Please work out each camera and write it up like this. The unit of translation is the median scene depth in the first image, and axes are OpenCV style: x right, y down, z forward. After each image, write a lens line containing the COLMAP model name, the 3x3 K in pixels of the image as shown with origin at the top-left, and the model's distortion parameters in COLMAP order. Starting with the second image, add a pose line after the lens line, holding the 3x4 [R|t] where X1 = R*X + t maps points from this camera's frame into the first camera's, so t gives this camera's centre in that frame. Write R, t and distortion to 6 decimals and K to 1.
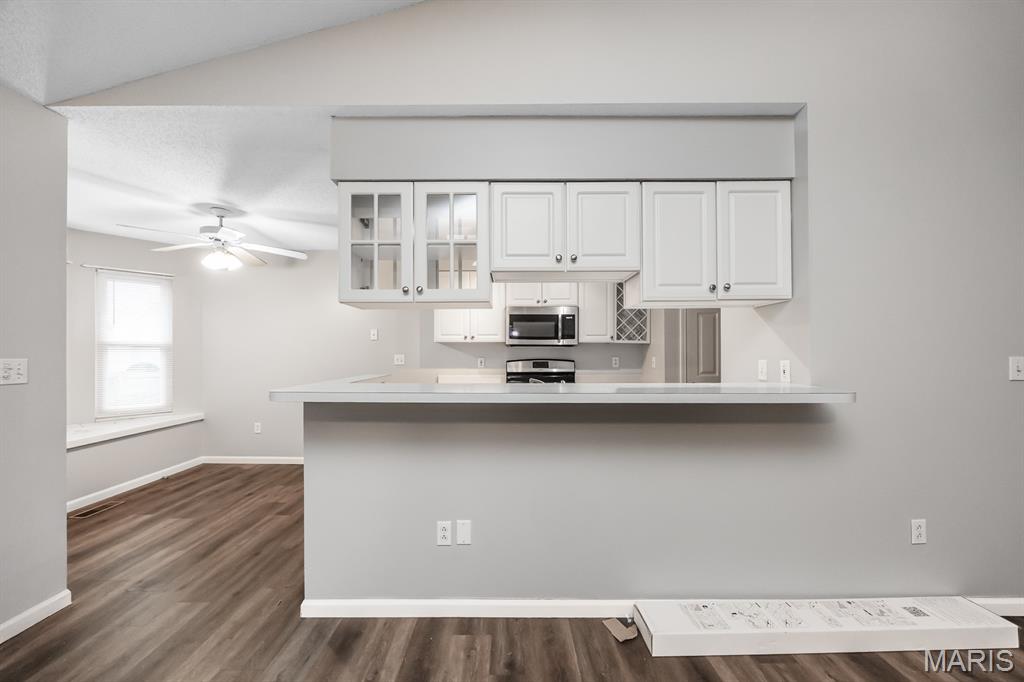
lens RADIAL K [[393.1, 0, 512.9], [0, 393.1, 338.0], [0, 0, 1]] dist [0.000657, -0.000134]
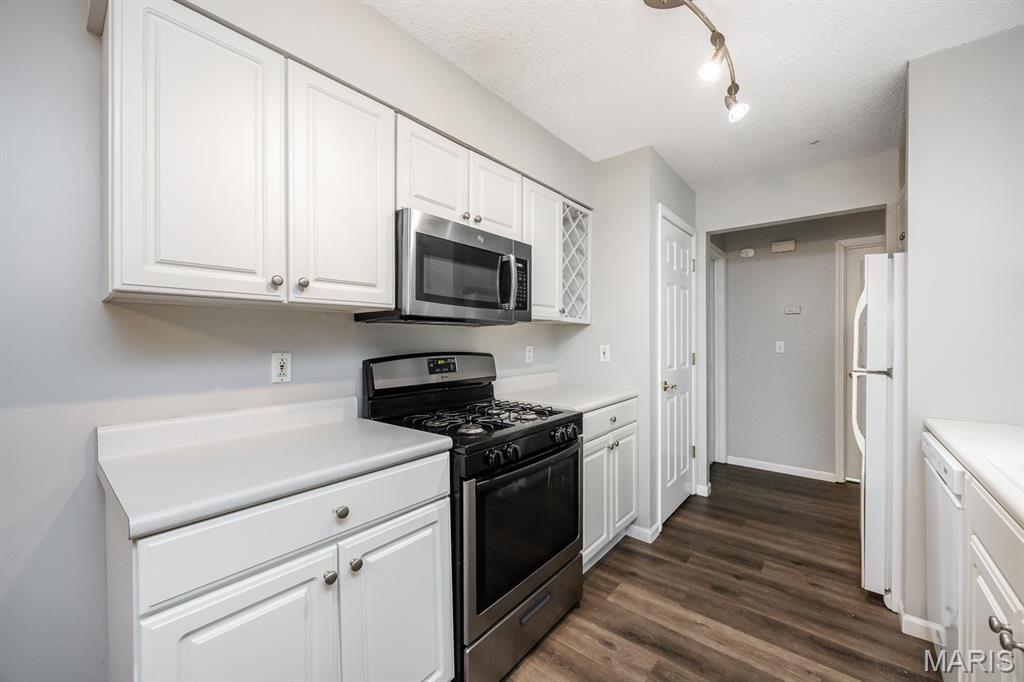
lens RADIAL K [[393.1, 0, 512.9], [0, 393.1, 338.0], [0, 0, 1]] dist [0.000657, -0.000134]
pose [[0.633526, 0.003814, 0.773712, -0.220658], [-0.028904, 0.999406, 0.018741, 0.026483], [-0.773182, -0.034237, 0.633260, 0.664591]]
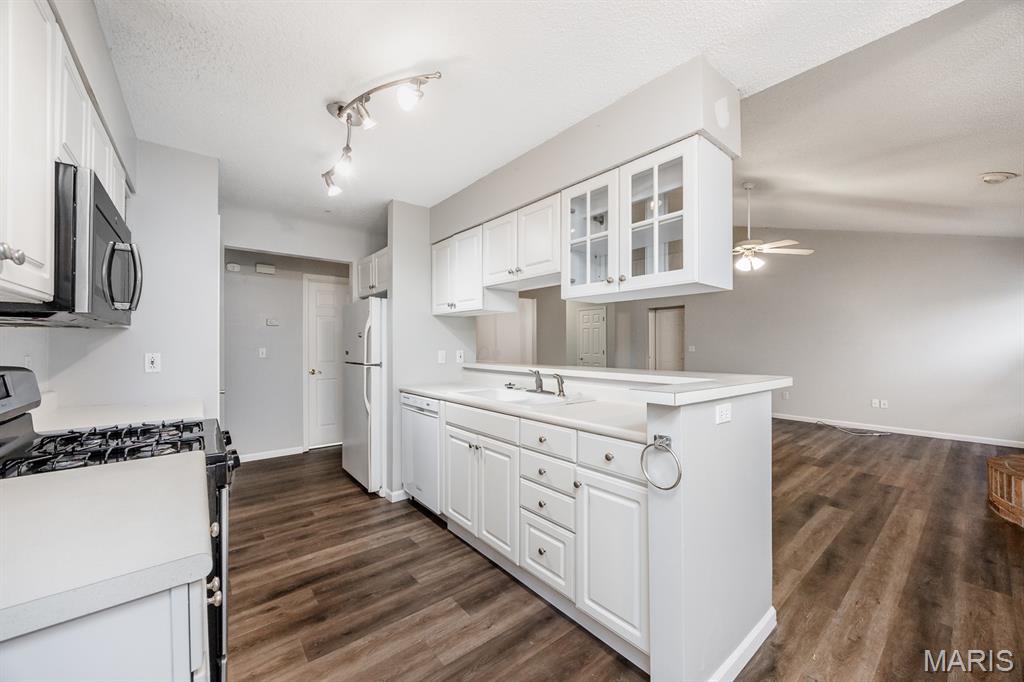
lens RADIAL K [[393.1, 0, 512.9], [0, 393.1, 338.0], [0, 0, 1]] dist [0.000657, -0.000134]
pose [[-0.639661, 0.017165, 0.768465, -0.380795], [-0.028290, 0.998548, -0.045853, 0.035004], [-0.768136, -0.051070, -0.638247, 0.905738]]
